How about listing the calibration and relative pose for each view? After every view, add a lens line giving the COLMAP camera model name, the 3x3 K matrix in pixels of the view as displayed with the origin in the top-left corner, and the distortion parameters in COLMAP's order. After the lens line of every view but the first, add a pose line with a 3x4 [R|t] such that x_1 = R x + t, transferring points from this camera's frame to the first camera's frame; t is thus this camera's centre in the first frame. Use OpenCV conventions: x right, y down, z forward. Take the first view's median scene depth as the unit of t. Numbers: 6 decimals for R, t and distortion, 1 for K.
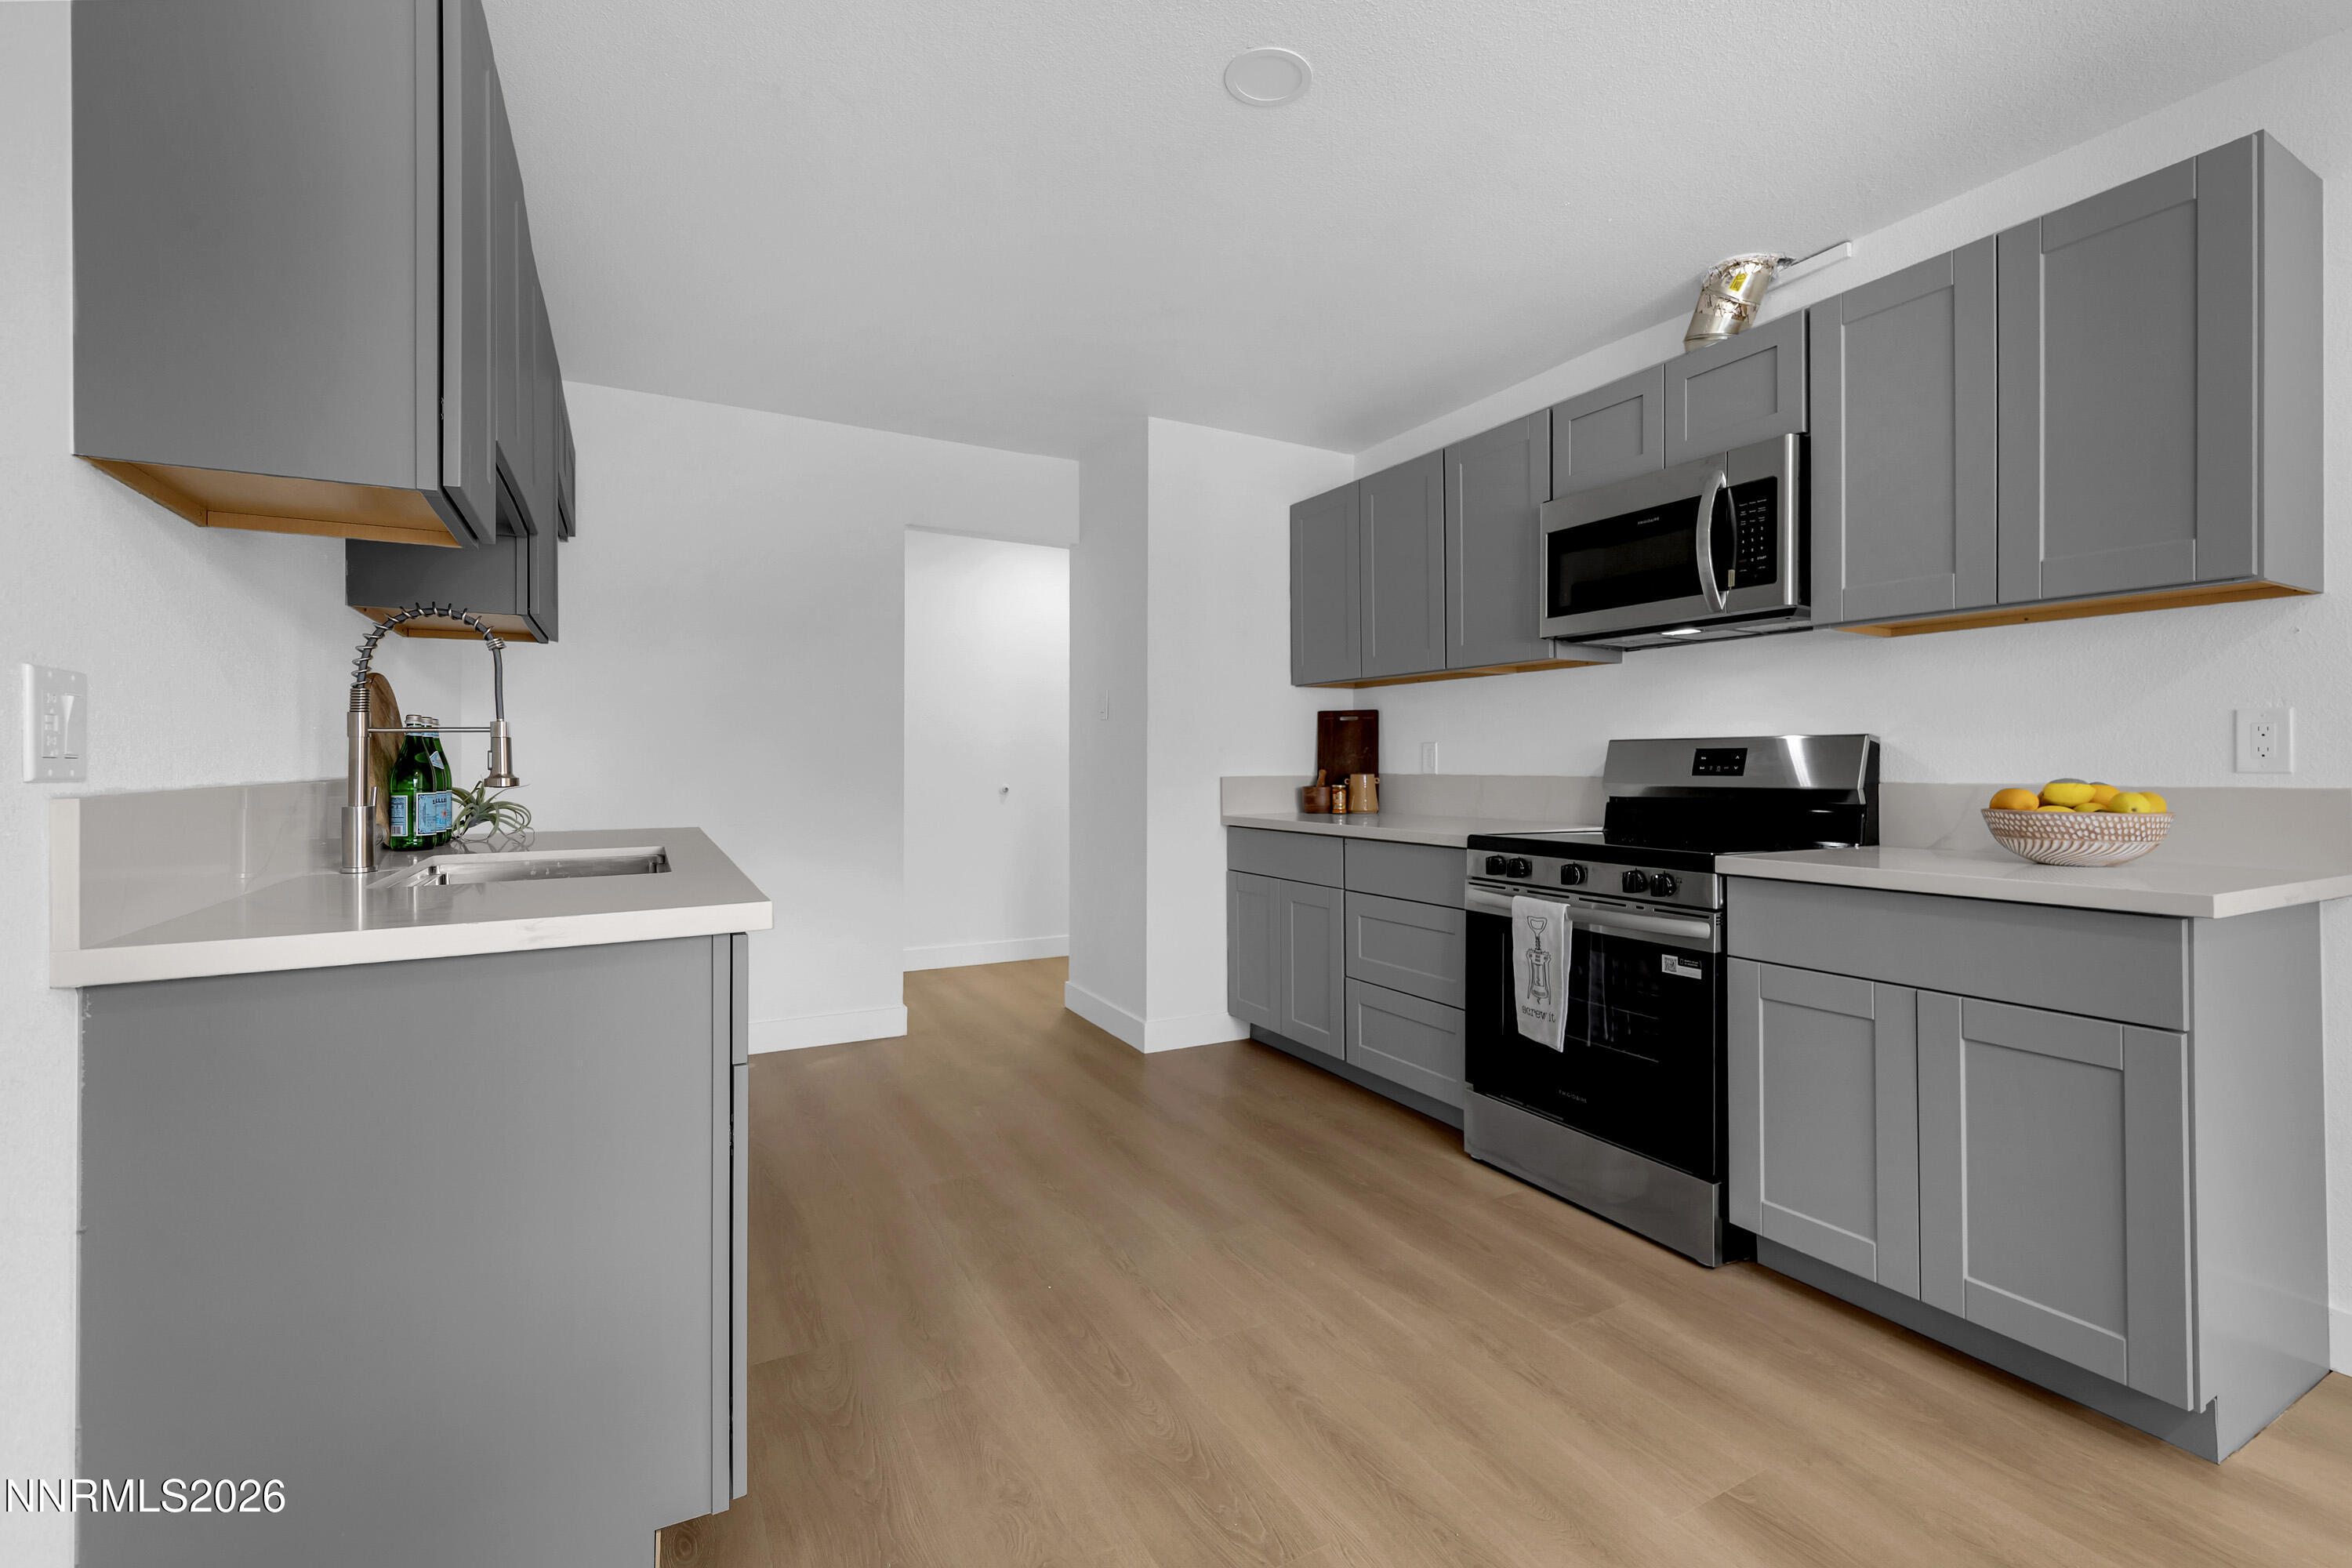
lens RADIAL K [[1028.1, 0, 1191.4], [0, 1028.1, 764.7], [0, 0, 1]] dist [0.004116, 0.000049]
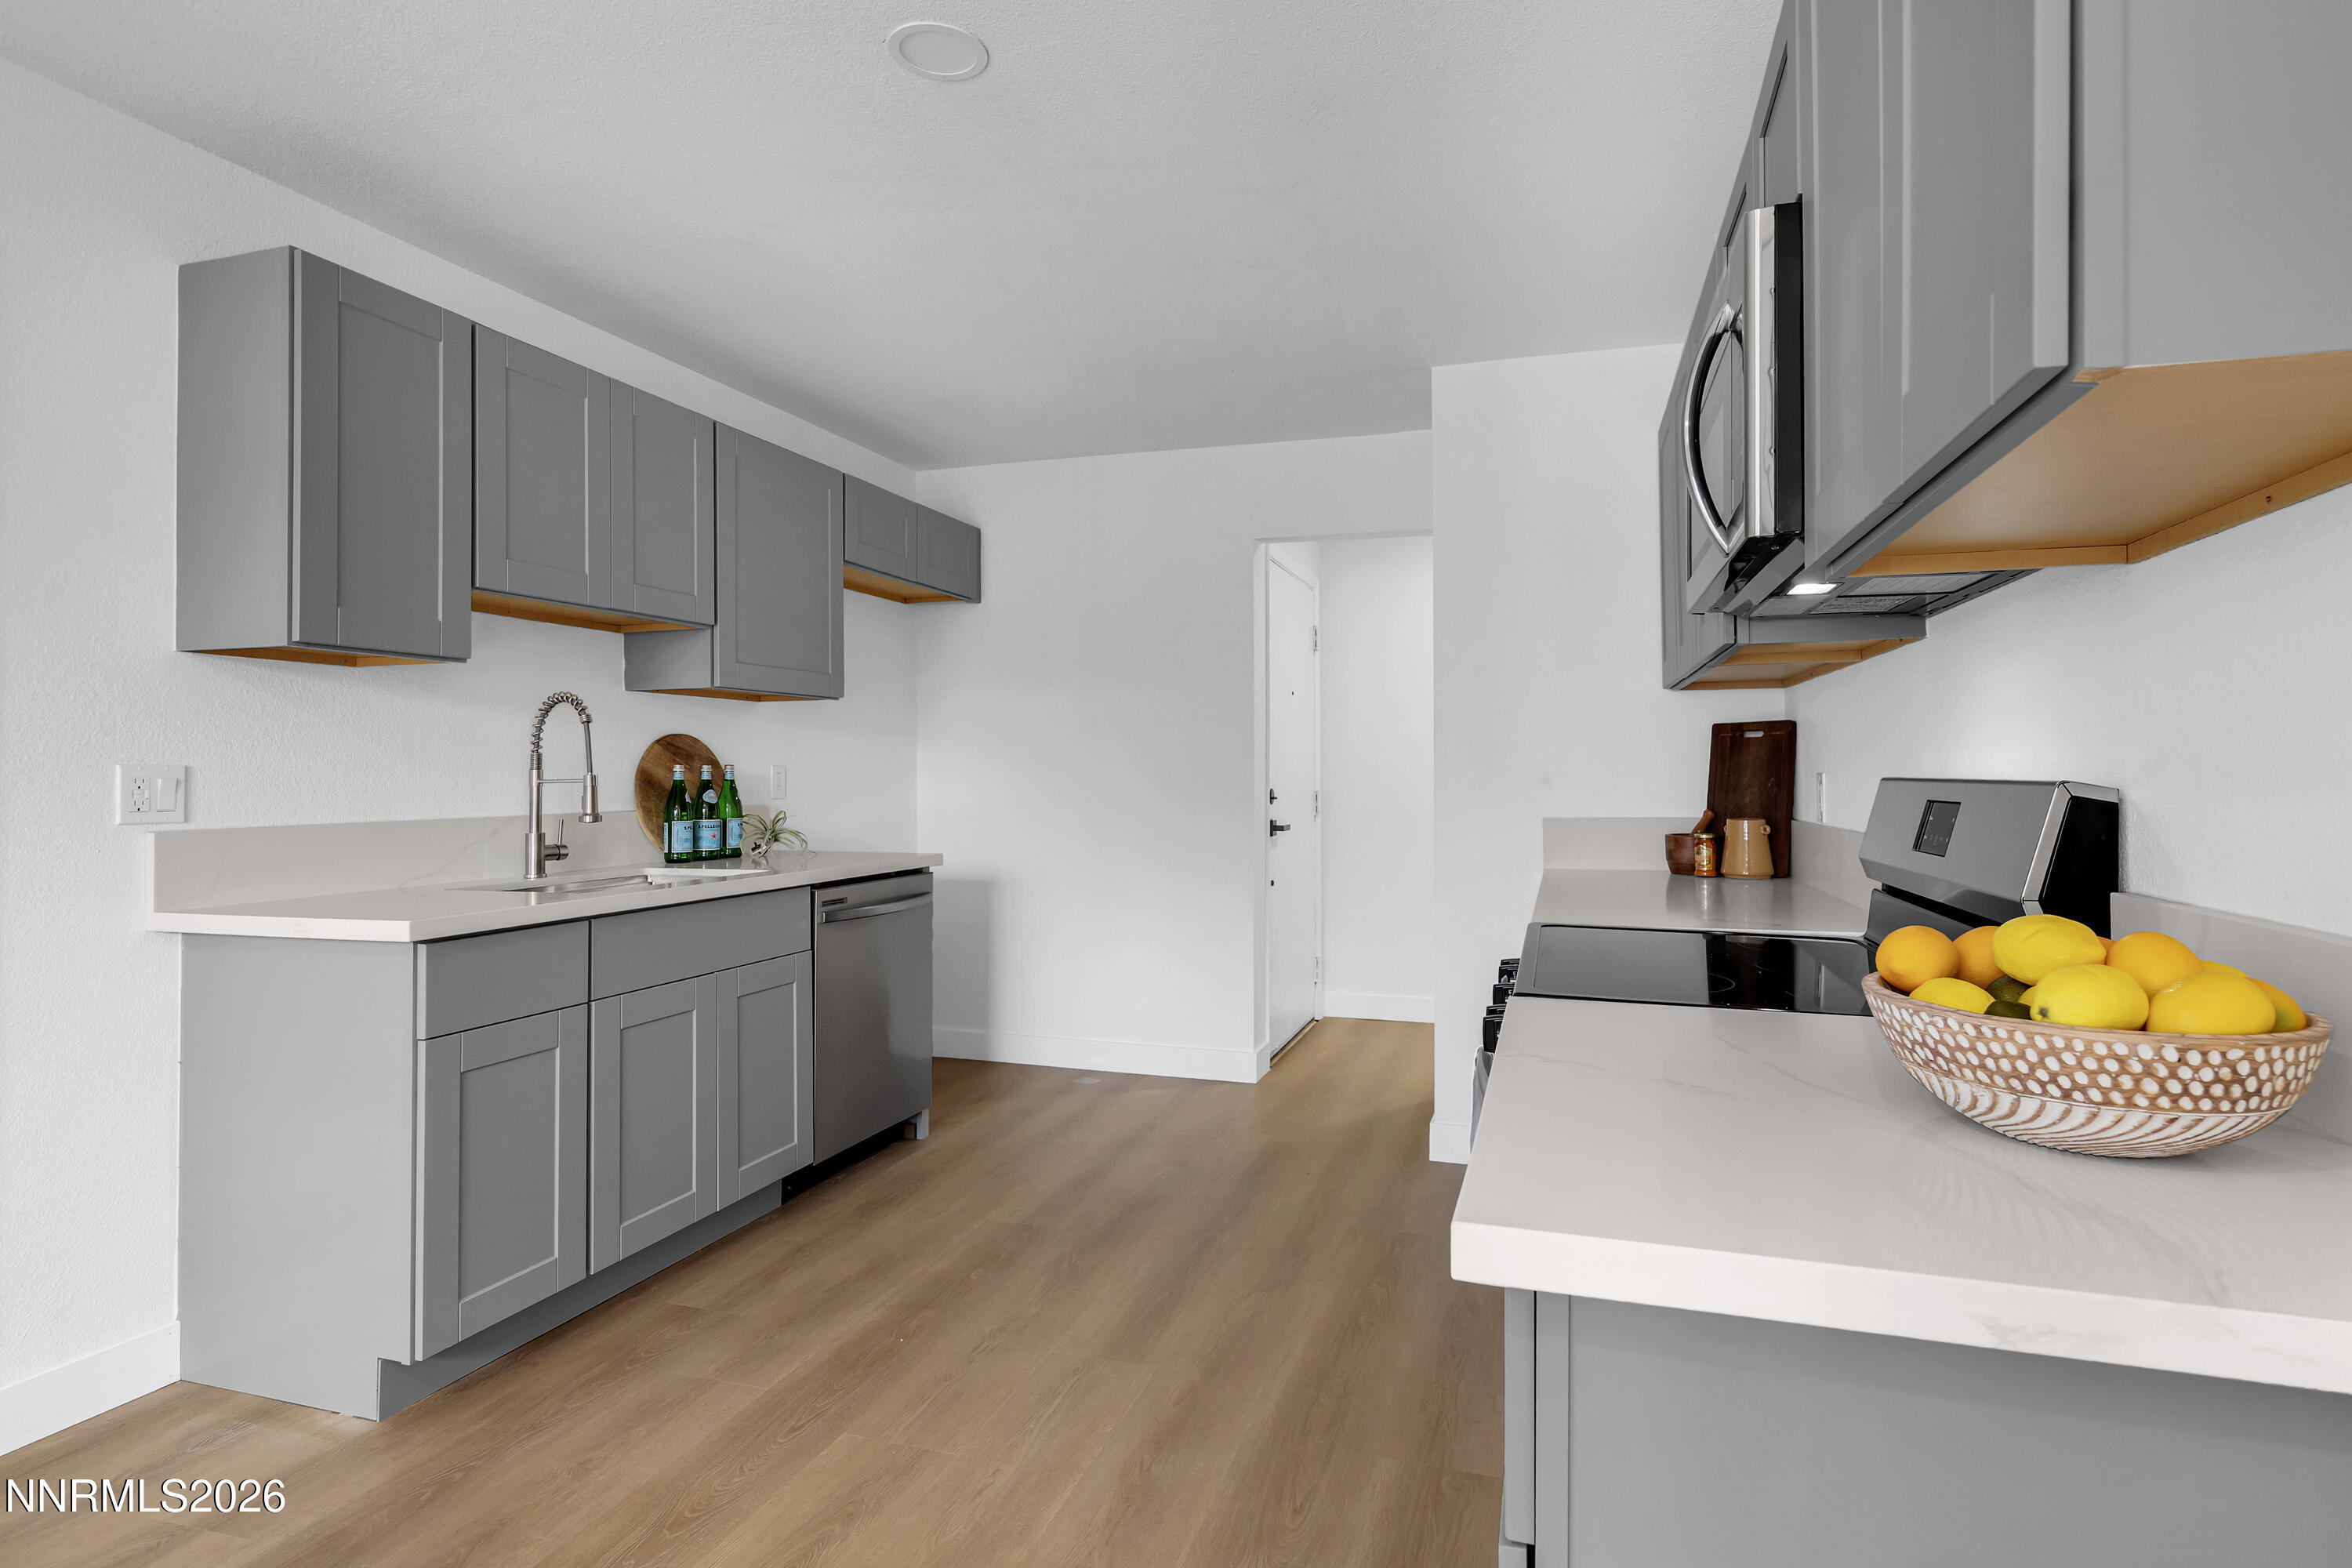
lens RADIAL K [[1168.5, 0, 1197.3], [0, 1168.5, 766.8], [0, 0, 1]] dist [-0.000018, 0.000856]
pose [[0.699313, -0.003254, -0.714808, 0.741580], [-0.000988, 0.999984, -0.005519, -0.032771], [0.714815, 0.004566, 0.699299, 0.353535]]
